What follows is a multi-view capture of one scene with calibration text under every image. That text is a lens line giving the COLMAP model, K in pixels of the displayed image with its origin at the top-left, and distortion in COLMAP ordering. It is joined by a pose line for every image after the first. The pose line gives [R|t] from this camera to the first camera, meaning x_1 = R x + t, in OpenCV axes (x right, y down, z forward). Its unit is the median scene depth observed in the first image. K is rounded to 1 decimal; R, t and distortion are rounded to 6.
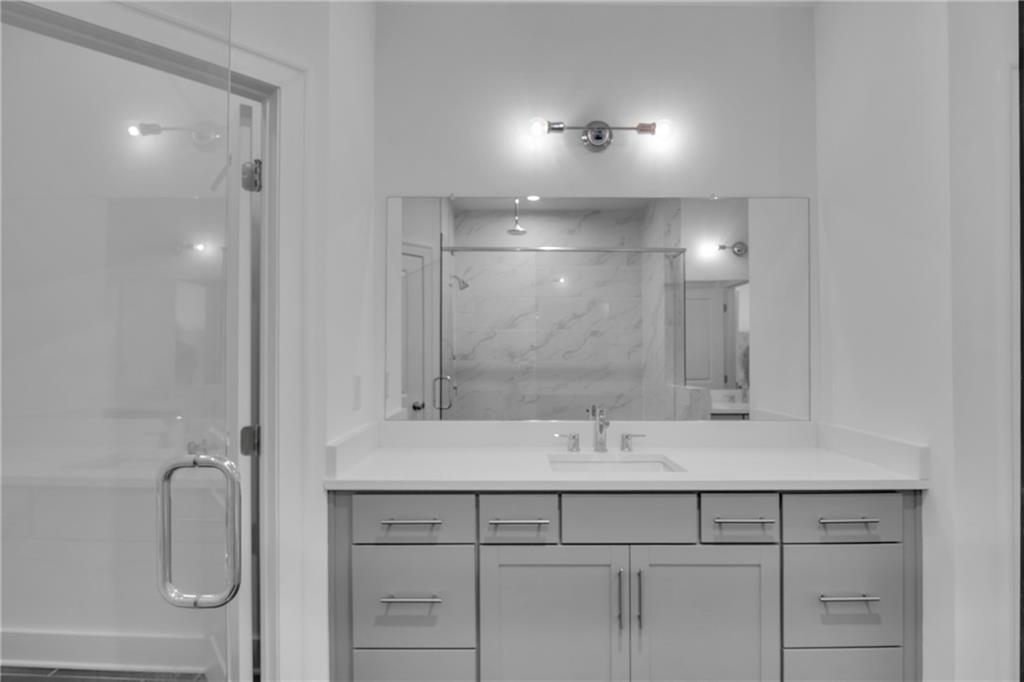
lens RADIAL K [[524.6, 0, 516.2], [0, 524.6, 351.5], [0, 0, 1]] dist [-0.013335, 0.004865]
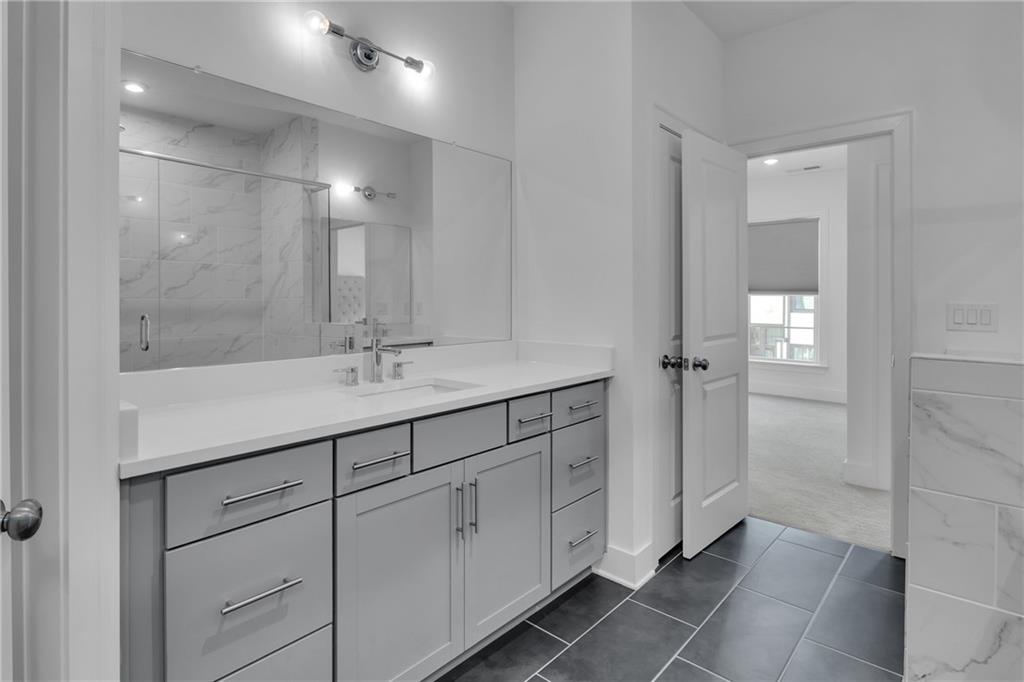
lens RADIAL K [[524.6, 0, 512.0], [0, 524.6, 293.8], [0, 0, 1]] dist [-0.013335, 0.004865]
pose [[0.667417, 0.006787, 0.744653, -0.389831], [-0.003670, 0.999976, -0.005825, 0.031640], [-0.744675, 0.001155, 0.667426, 0.169757]]
